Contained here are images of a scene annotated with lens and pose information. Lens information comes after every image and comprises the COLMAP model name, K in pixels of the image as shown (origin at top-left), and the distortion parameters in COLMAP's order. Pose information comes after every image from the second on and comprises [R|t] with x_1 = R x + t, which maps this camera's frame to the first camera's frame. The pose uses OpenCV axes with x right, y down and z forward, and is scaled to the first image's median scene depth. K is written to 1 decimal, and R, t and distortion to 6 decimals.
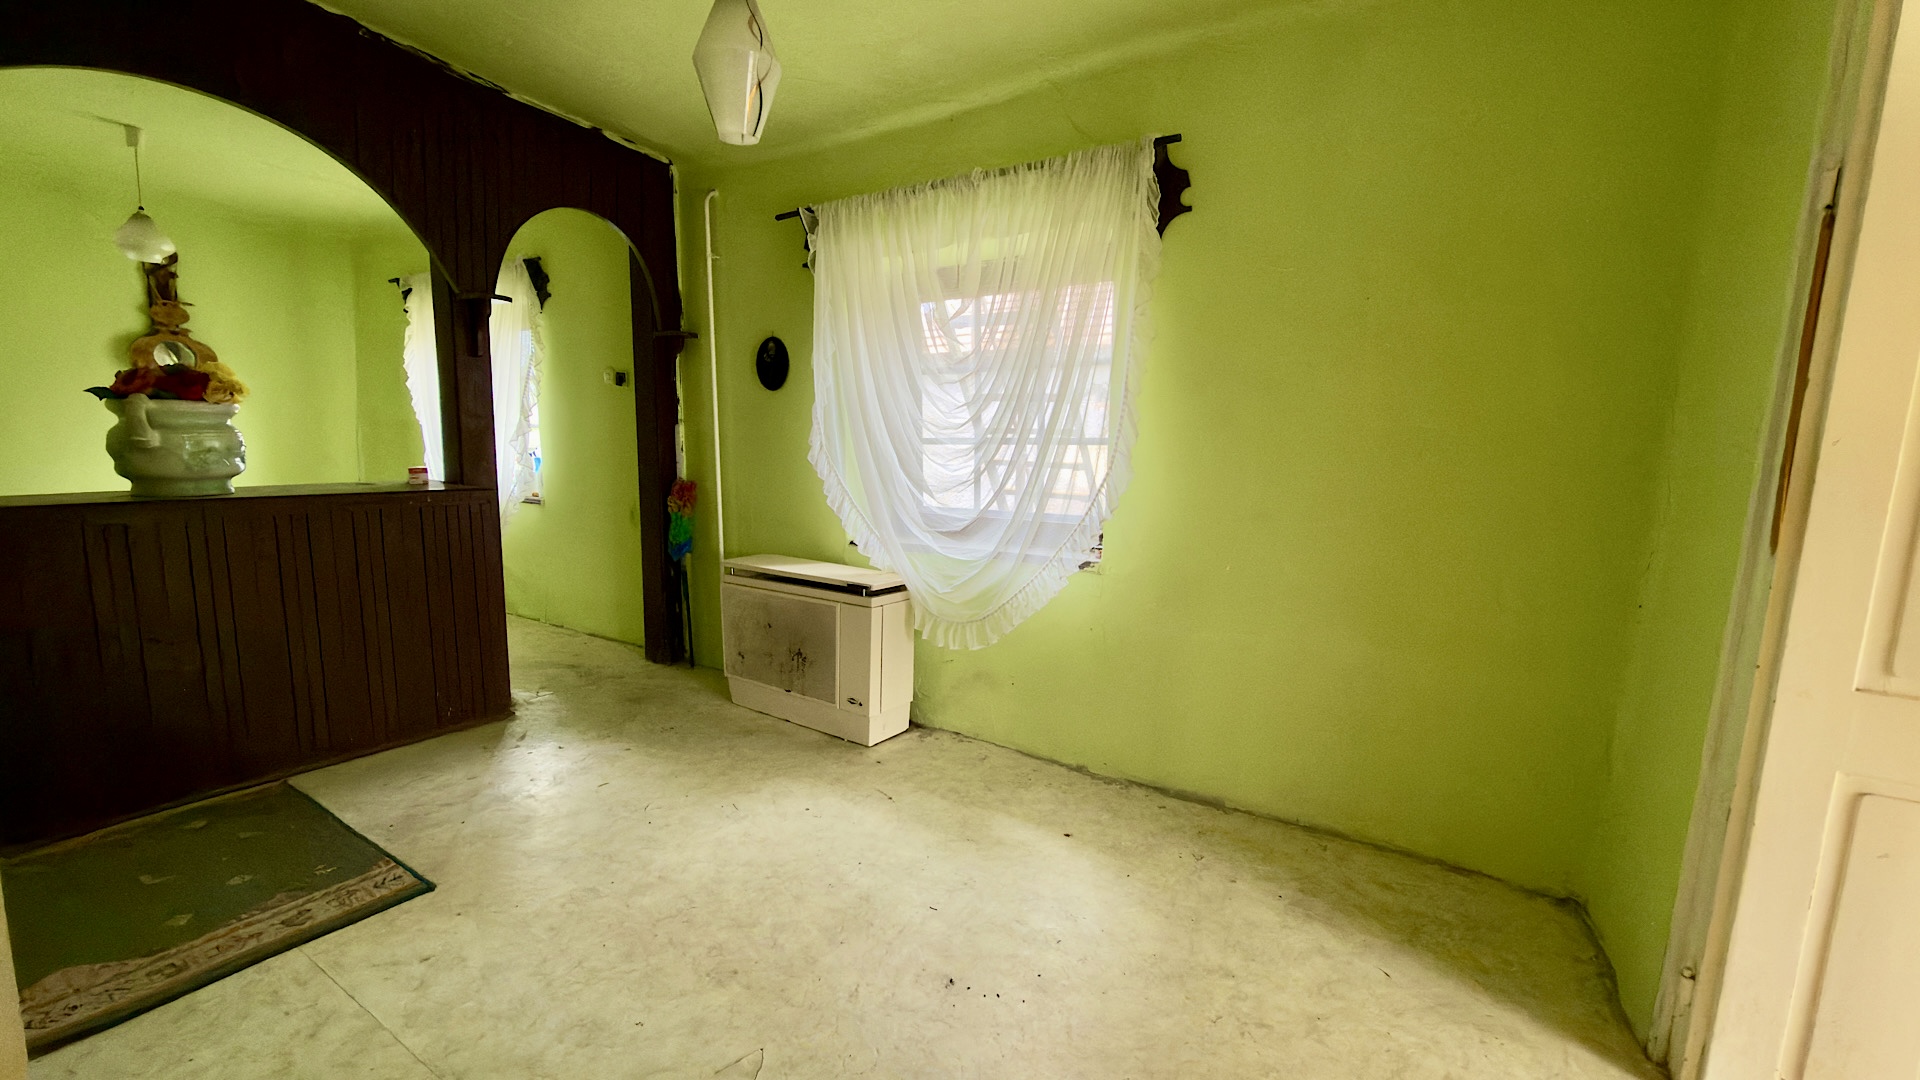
lens RADIAL K [[764.8, 0, 960.0], [0, 764.8, 540.0], [0, 0, 1]] dist [-0.000652, -0.000206]
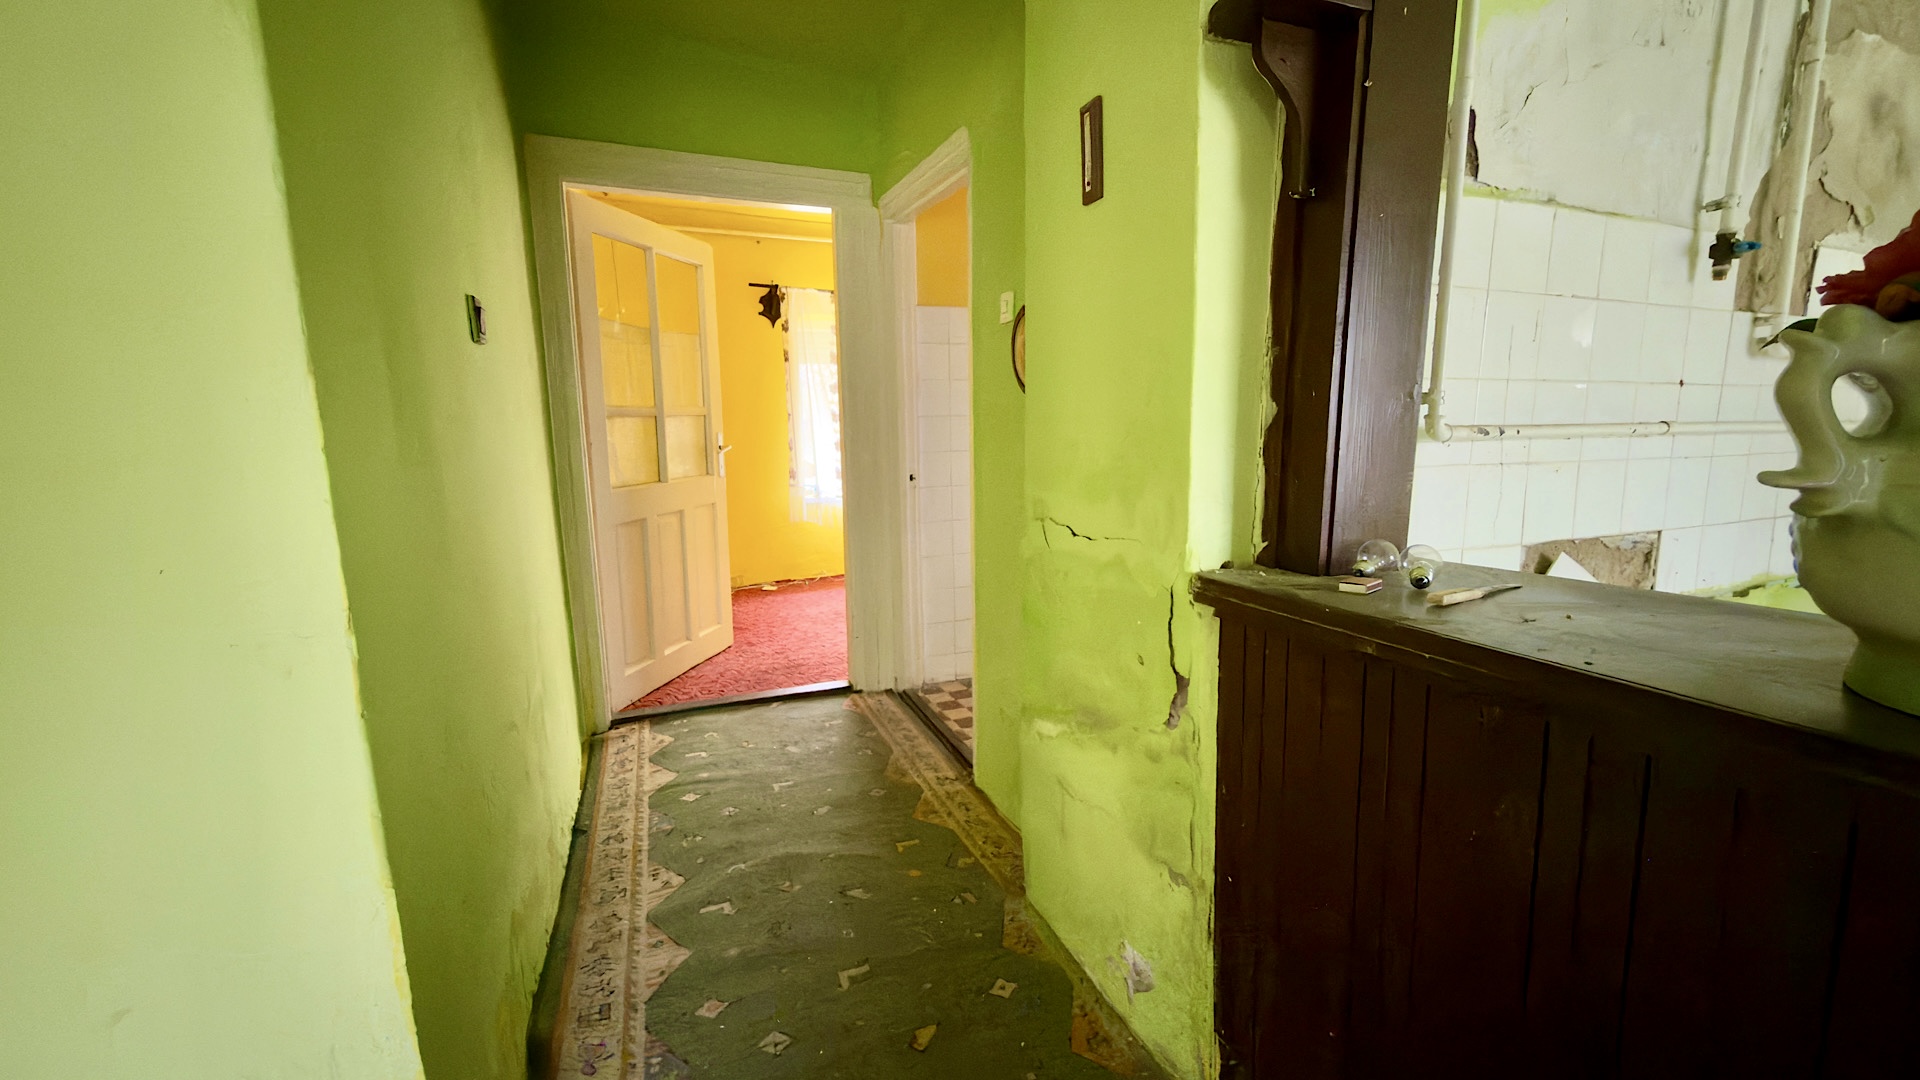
lens RADIAL K [[764.8, 0, 960.0], [0, 764.8, 540.0], [0, 0, 1]] dist [-0.000652, -0.000206]
pose [[-0.597640, 0.100053, -0.795497, -0.441230], [-0.103839, 0.974167, 0.200537, -0.087304], [0.795012, 0.202453, -0.571812, 0.596043]]
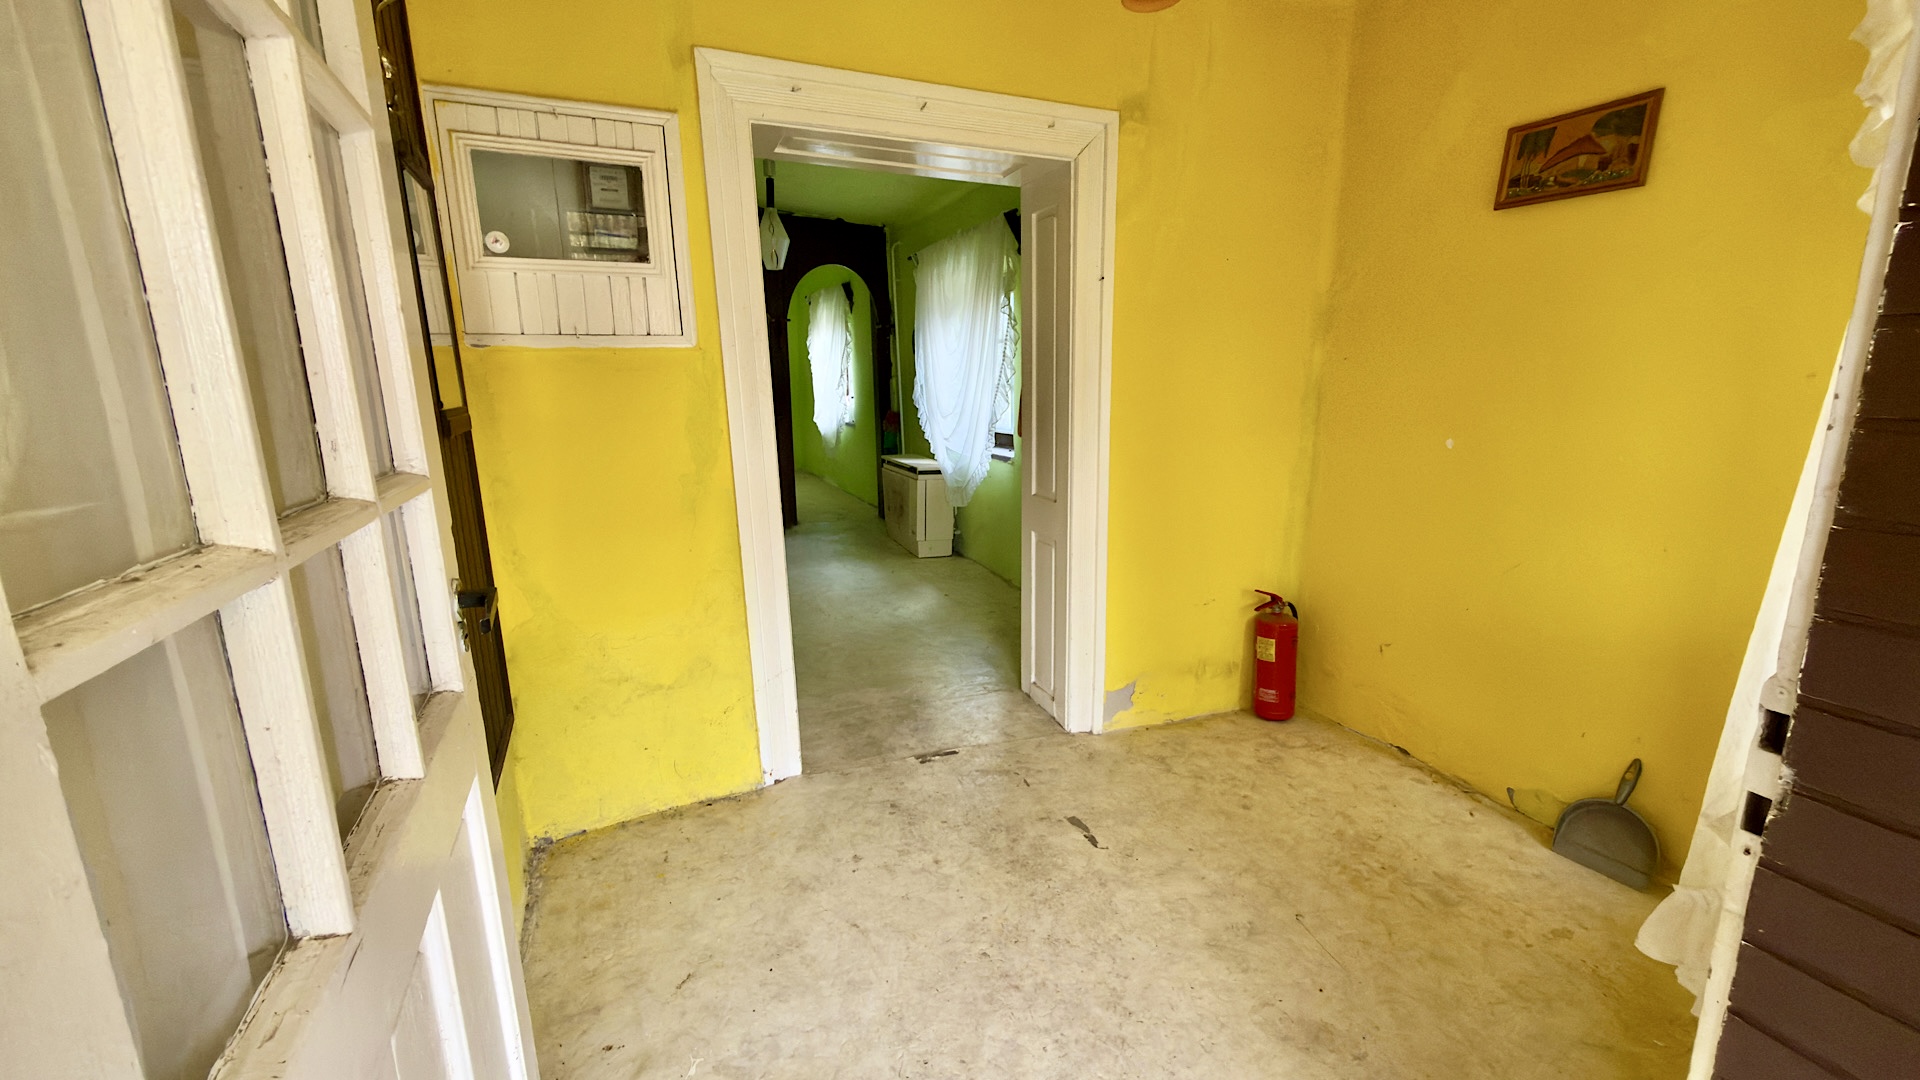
lens RADIAL K [[764.8, 0, 960.0], [0, 764.8, 540.0], [0, 0, 1]] dist [-0.000652, -0.000206]
pose [[0.819569, 0.093680, -0.565271, 0.851489], [-0.049656, 0.994445, 0.092812, 0.047480], [0.570825, -0.047997, 0.819668, -0.374781]]
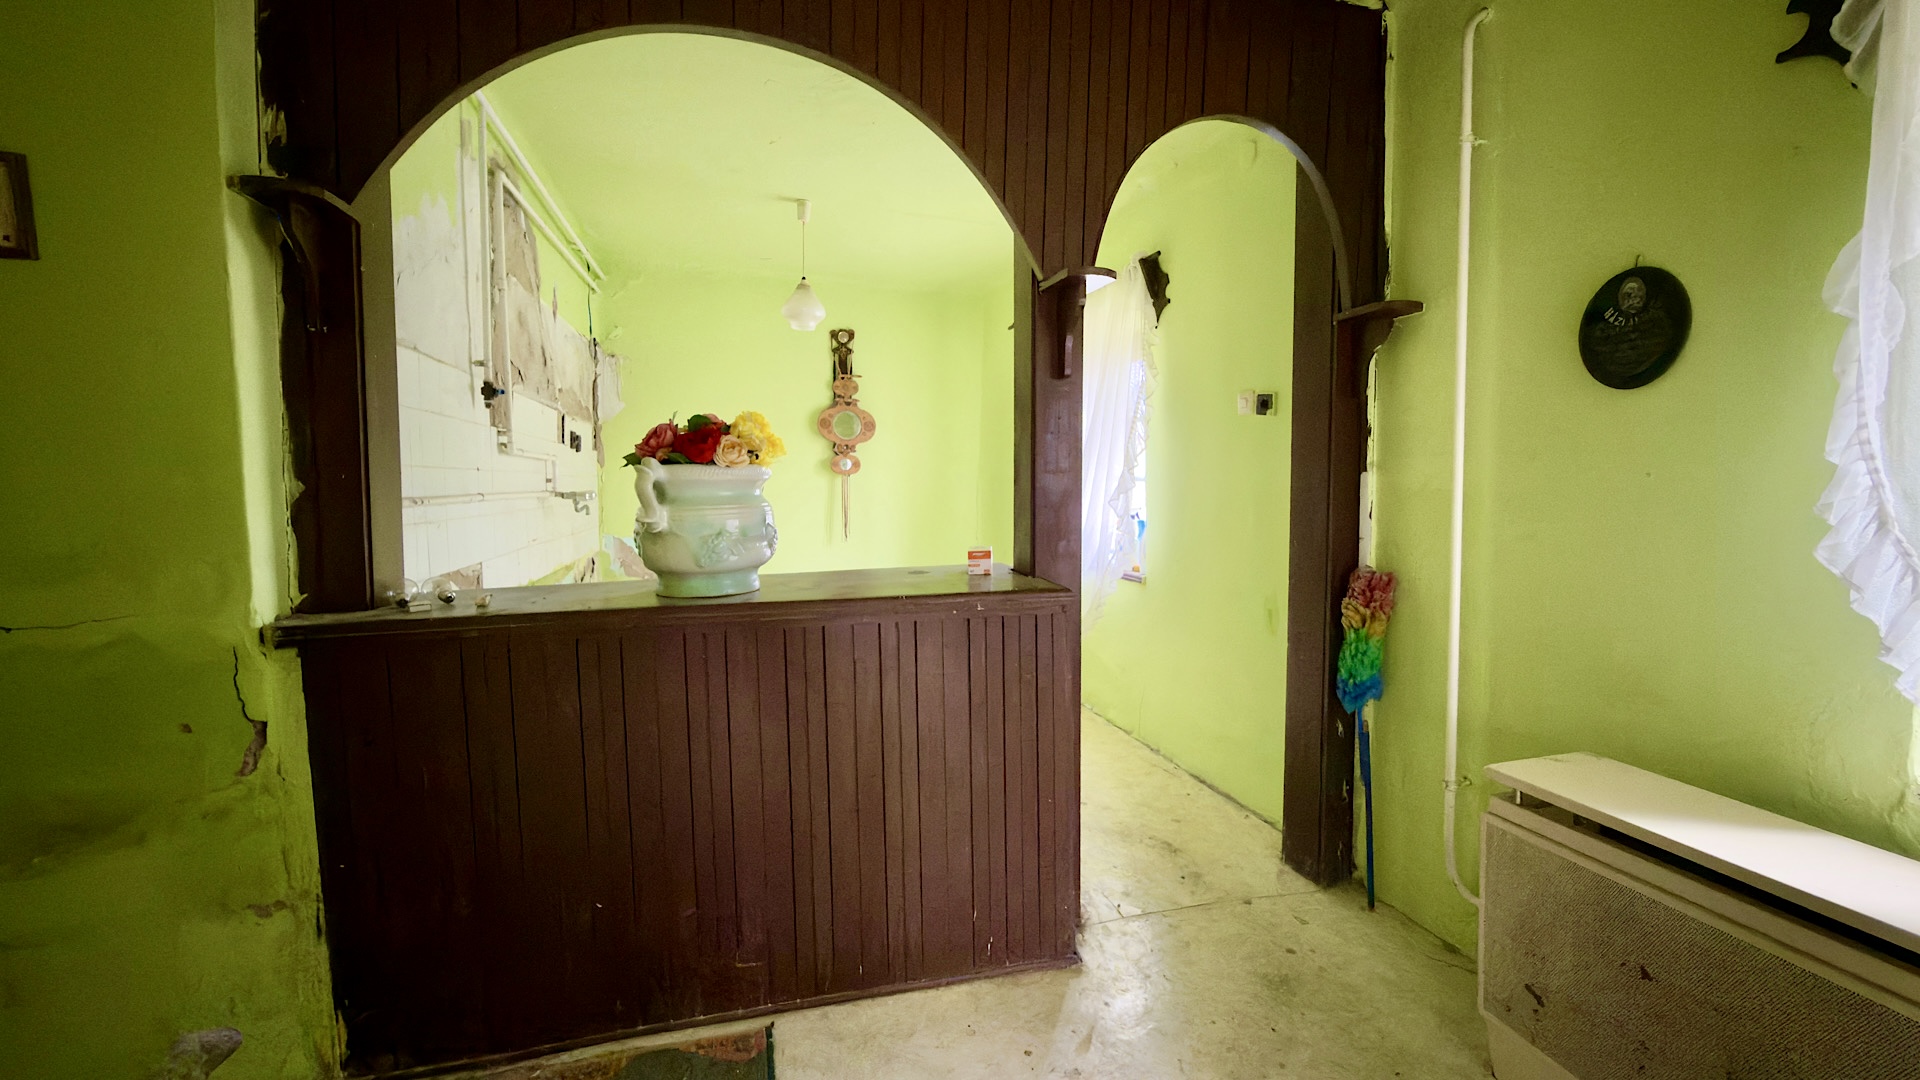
lens RADIAL K [[760.0, 0, 961.6], [0, 760.0, 540.6], [0, 0, 1]] dist [0.001158, -0.000763]
pose [[0.742008, 0.026890, -0.669852, -0.237351], [-0.064444, 0.997429, -0.031345, -0.070572], [0.667286, 0.066427, 0.741833, 0.428765]]
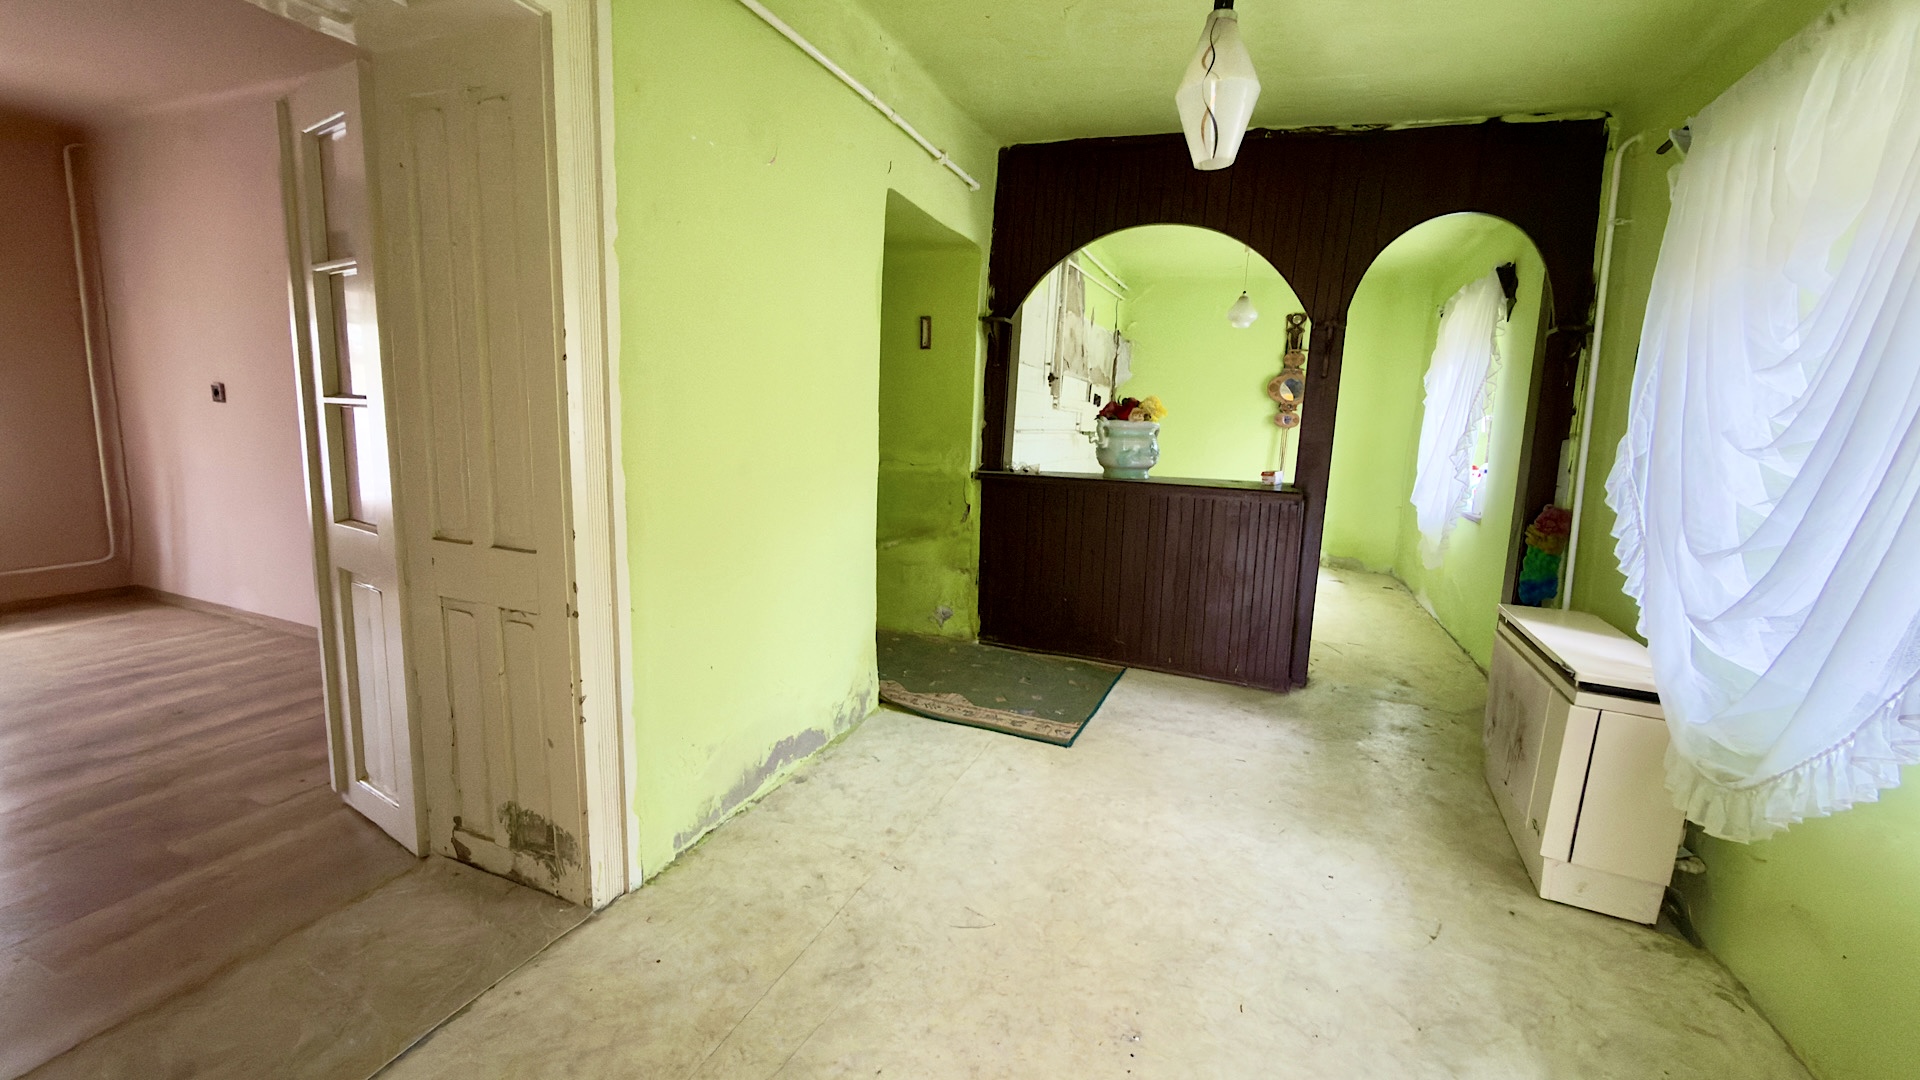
lens RADIAL K [[764.8, 0, 960.0], [0, 764.8, 540.0], [0, 0, 1]] dist [-0.000652, -0.000206]
pose [[0.160899, 0.137052, -0.977409, 0.376947], [-0.159819, 0.980860, 0.111226, -0.038284], [0.973945, 0.138312, 0.179723, 0.268327]]
